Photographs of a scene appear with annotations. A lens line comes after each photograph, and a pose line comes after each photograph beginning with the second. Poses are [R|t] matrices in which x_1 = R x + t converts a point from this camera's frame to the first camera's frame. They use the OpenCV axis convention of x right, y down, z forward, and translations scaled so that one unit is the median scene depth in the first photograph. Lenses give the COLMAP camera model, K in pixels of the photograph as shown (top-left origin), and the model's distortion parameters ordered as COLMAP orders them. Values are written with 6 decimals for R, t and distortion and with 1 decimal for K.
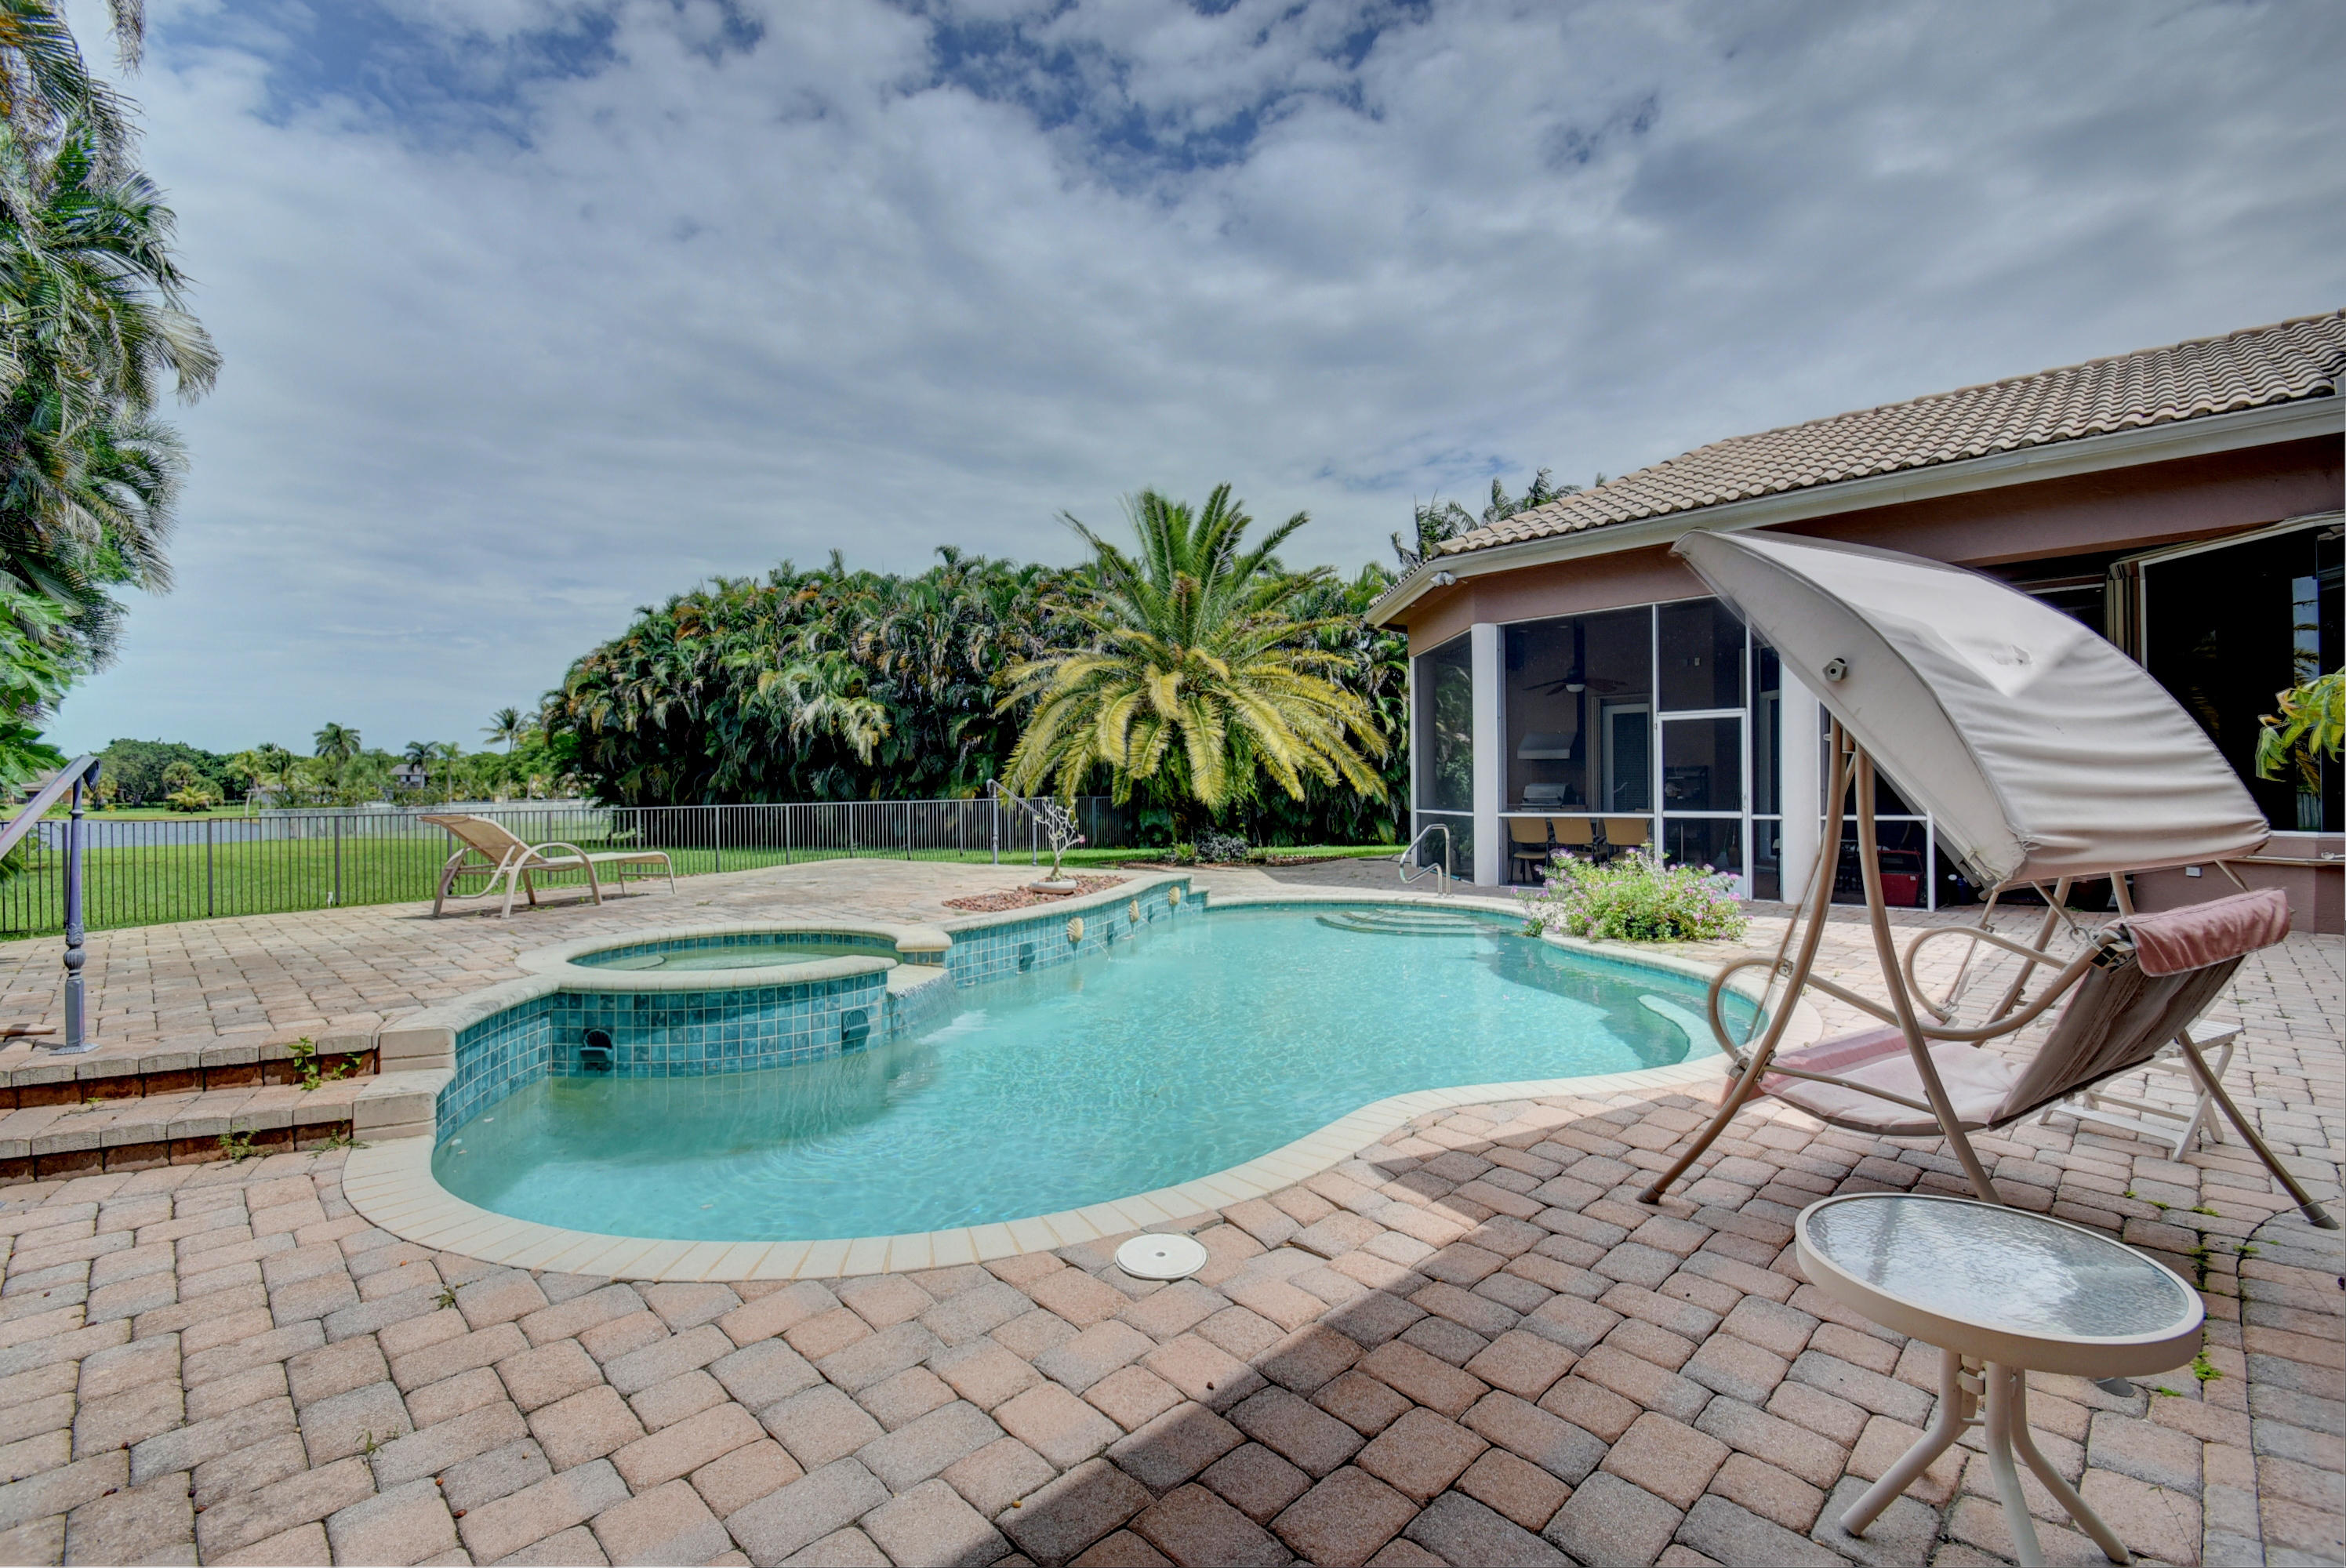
lens RADIAL K [[1048.9, 0, 1193.5], [0, 1048.9, 772.7], [0, 0, 1]] dist [-0.004604, -0.004599]
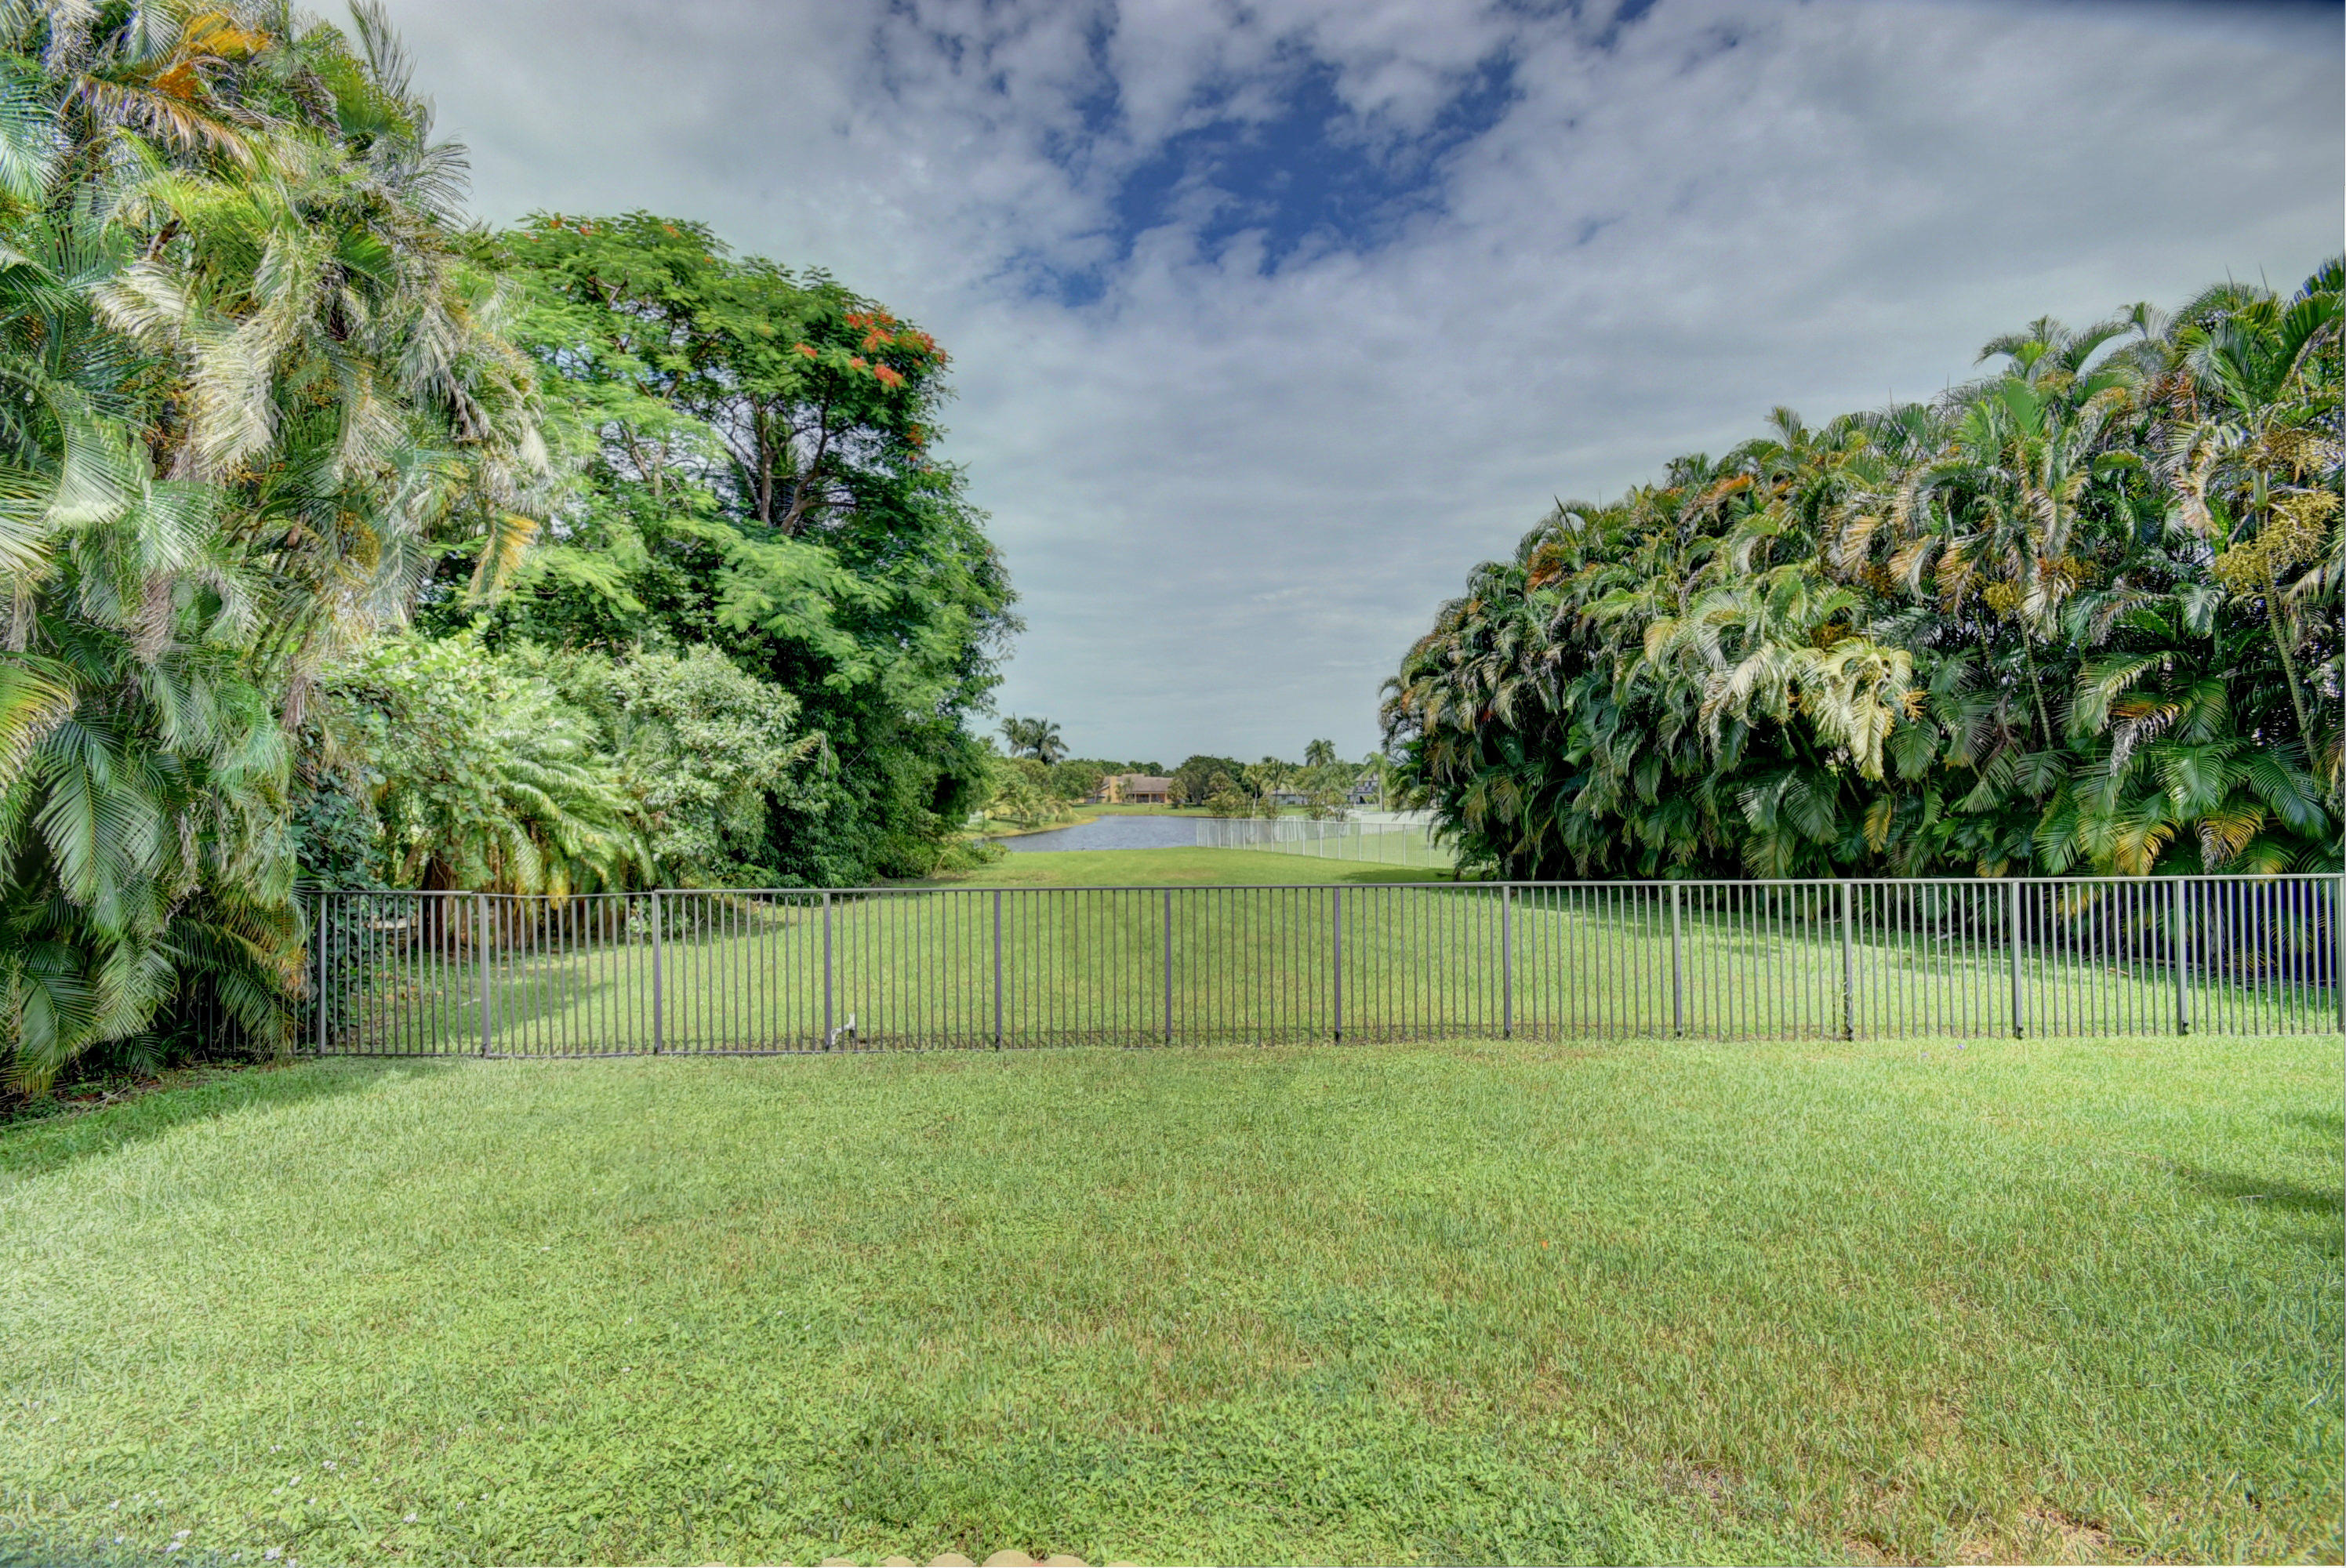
lens RADIAL K [[1048.9, 0, 1140.8], [0, 1048.9, 774.5], [0, 0, 1]] dist [-0.004604, -0.004599]
pose [[0.651145, -0.008901, -0.758901, -0.145730], [0.007864, 0.999957, -0.004981, -0.008097], [0.758912, -0.002725, 0.651187, 0.379522]]
